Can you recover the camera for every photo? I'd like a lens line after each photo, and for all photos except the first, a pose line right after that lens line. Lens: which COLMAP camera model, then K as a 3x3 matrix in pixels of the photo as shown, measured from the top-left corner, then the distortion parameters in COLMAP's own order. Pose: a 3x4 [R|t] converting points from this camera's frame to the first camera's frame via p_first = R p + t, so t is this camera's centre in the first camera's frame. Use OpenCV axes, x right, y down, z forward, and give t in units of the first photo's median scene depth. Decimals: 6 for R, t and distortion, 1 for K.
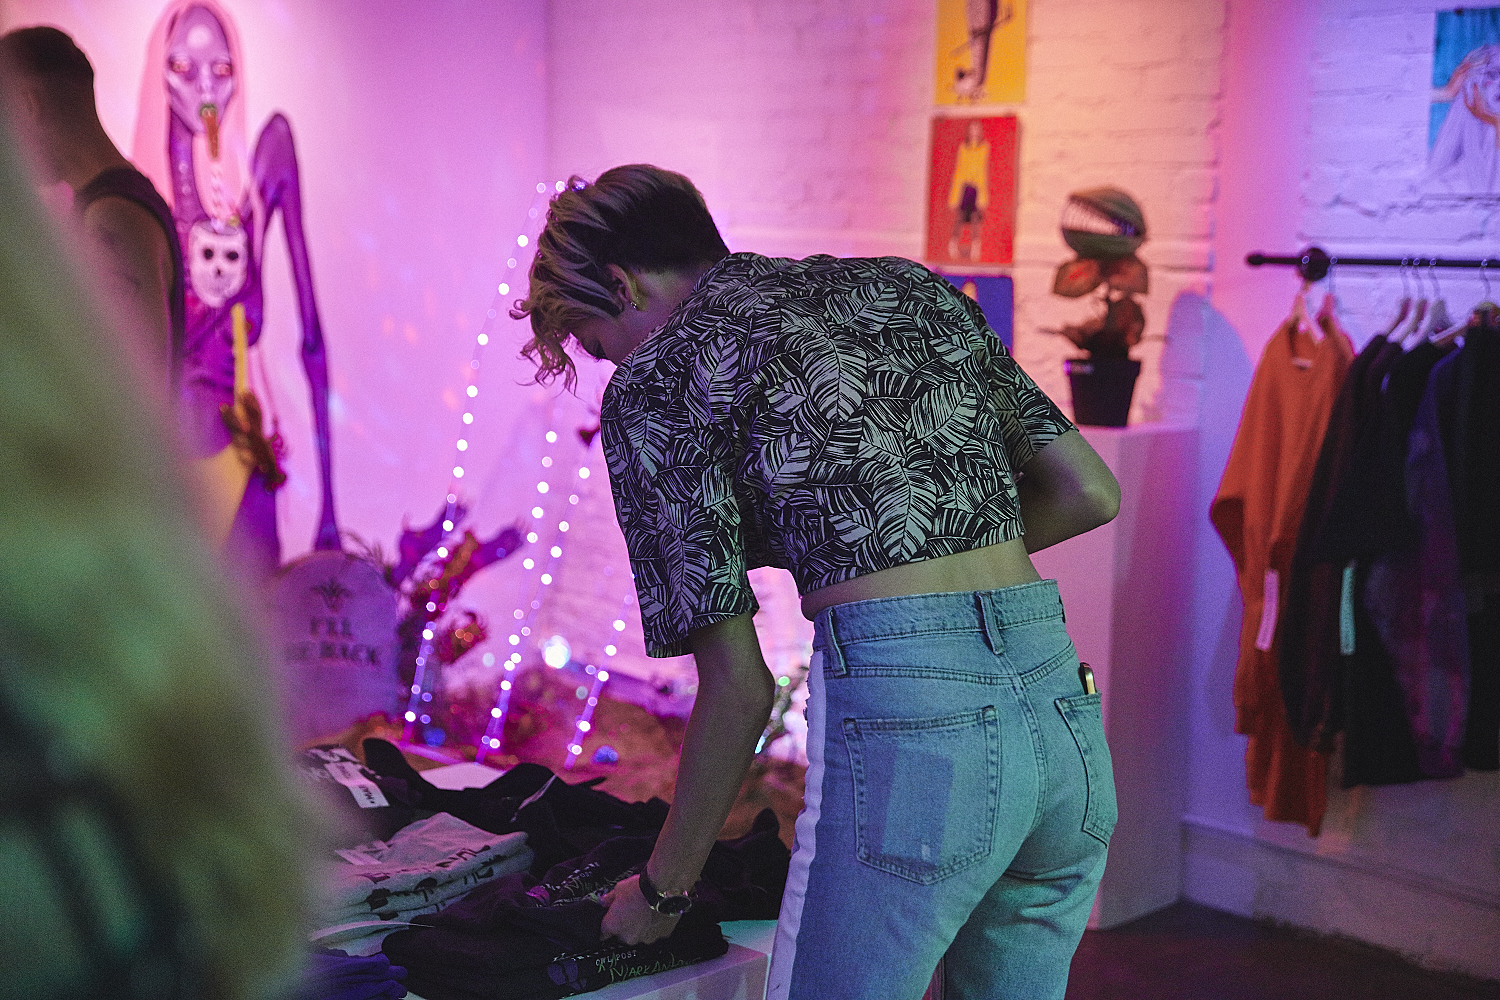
lens RADIAL K [[2081.5, 0, 744.6], [0, 2081.5, 492.8], [0, 0, 1]] dist [0.117810, 0.016202]
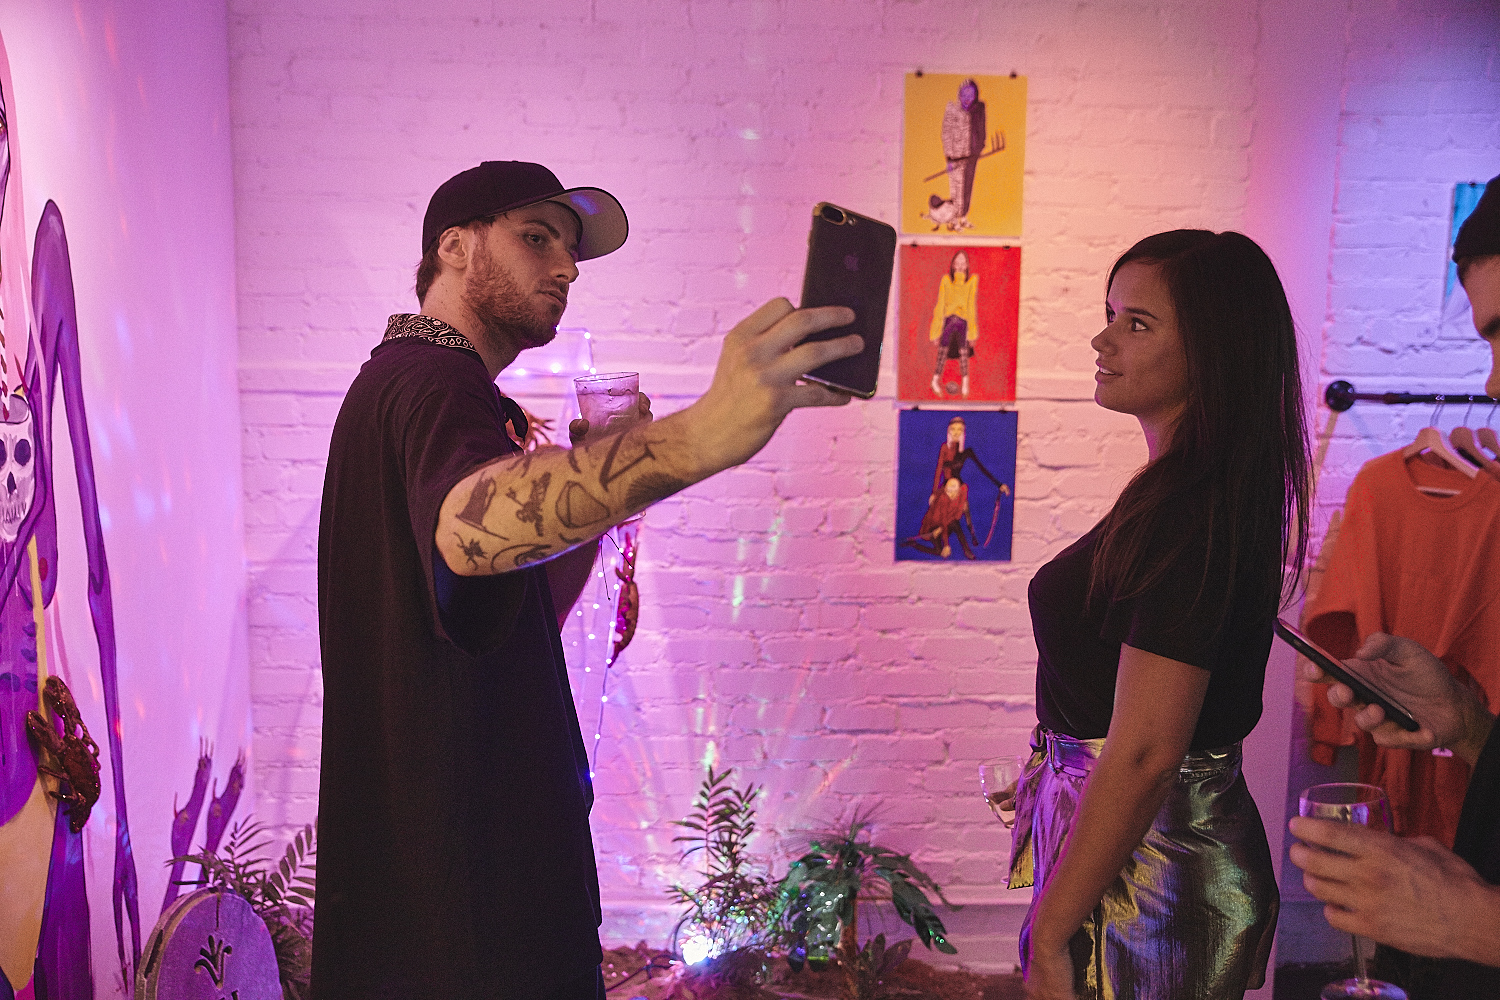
lens RADIAL K [[1374.9, 0, 750.0], [0, 1374.9, 500.0], [0, 0, 1]] dist [-0.019764, 0.014967]
pose [[0.649749, -0.111847, 0.751875, -0.431722], [0.095924, 0.993273, 0.064863, -0.114512], [-0.754072, 0.029978, 0.656107, 0.661086]]
